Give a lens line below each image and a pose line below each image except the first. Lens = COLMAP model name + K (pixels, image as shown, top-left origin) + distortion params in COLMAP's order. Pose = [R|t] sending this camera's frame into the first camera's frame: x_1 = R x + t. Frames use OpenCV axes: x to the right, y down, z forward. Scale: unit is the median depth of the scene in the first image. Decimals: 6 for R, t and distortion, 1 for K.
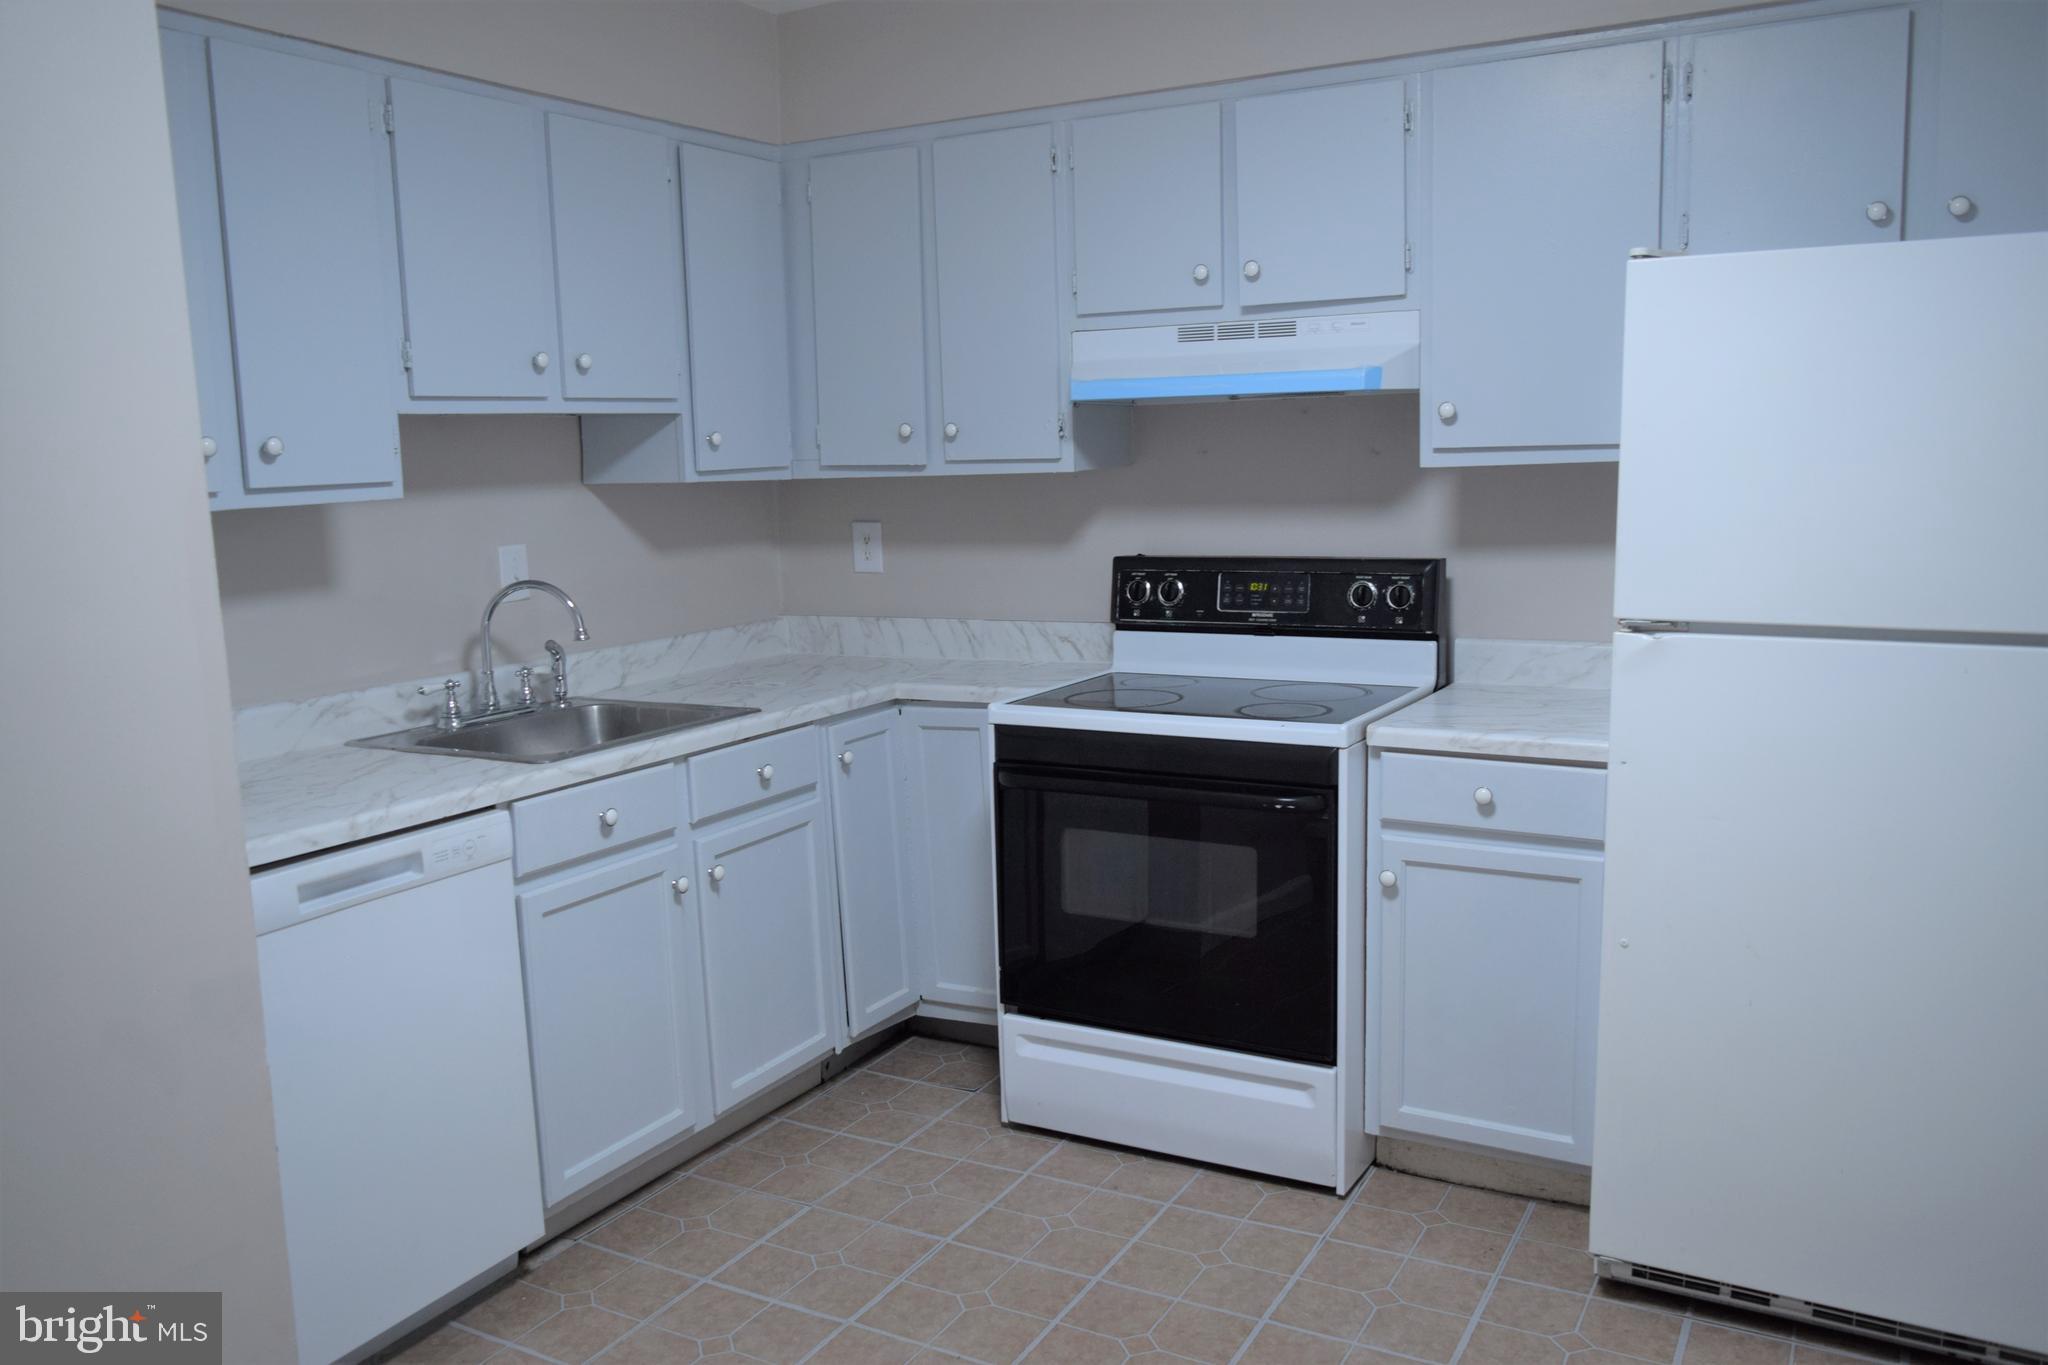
lens RADIAL K [[1586.4, 0, 1024.0], [0, 1586.4, 682.5], [0, 0, 1]] dist [-0.017184, 0.003533]
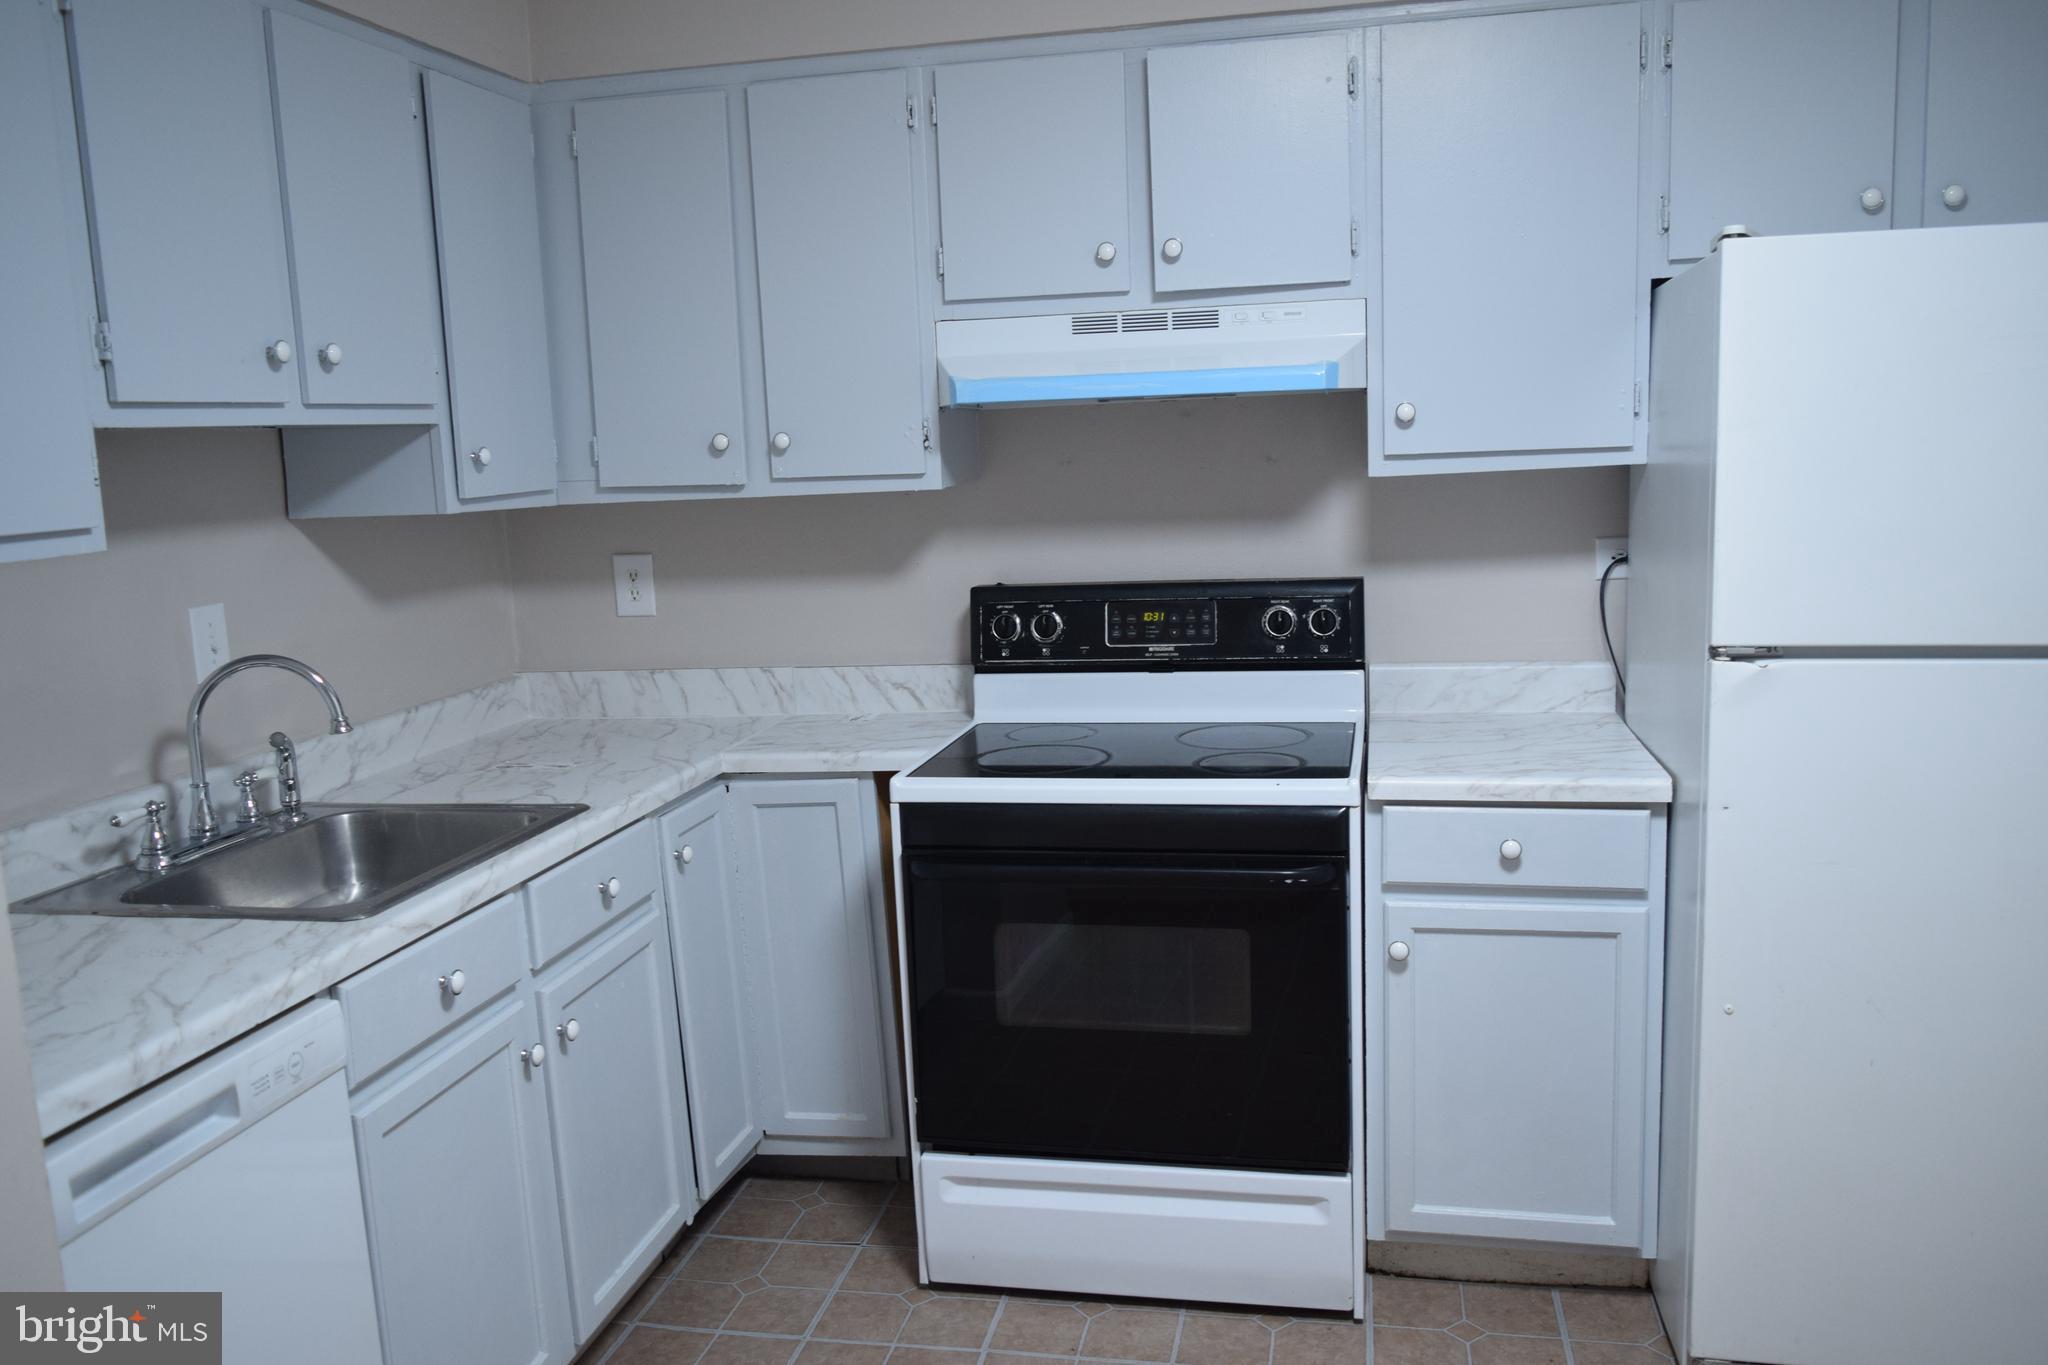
lens RADIAL K [[1586.4, 0, 1024.0], [0, 1586.4, 682.5], [0, 0, 1]] dist [-0.017184, 0.003533]
pose [[0.954461, -0.056773, 0.292885, -0.186762], [0.057826, 0.998314, 0.005070, -0.034659], [-0.292679, 0.012097, 0.956134, 0.199668]]
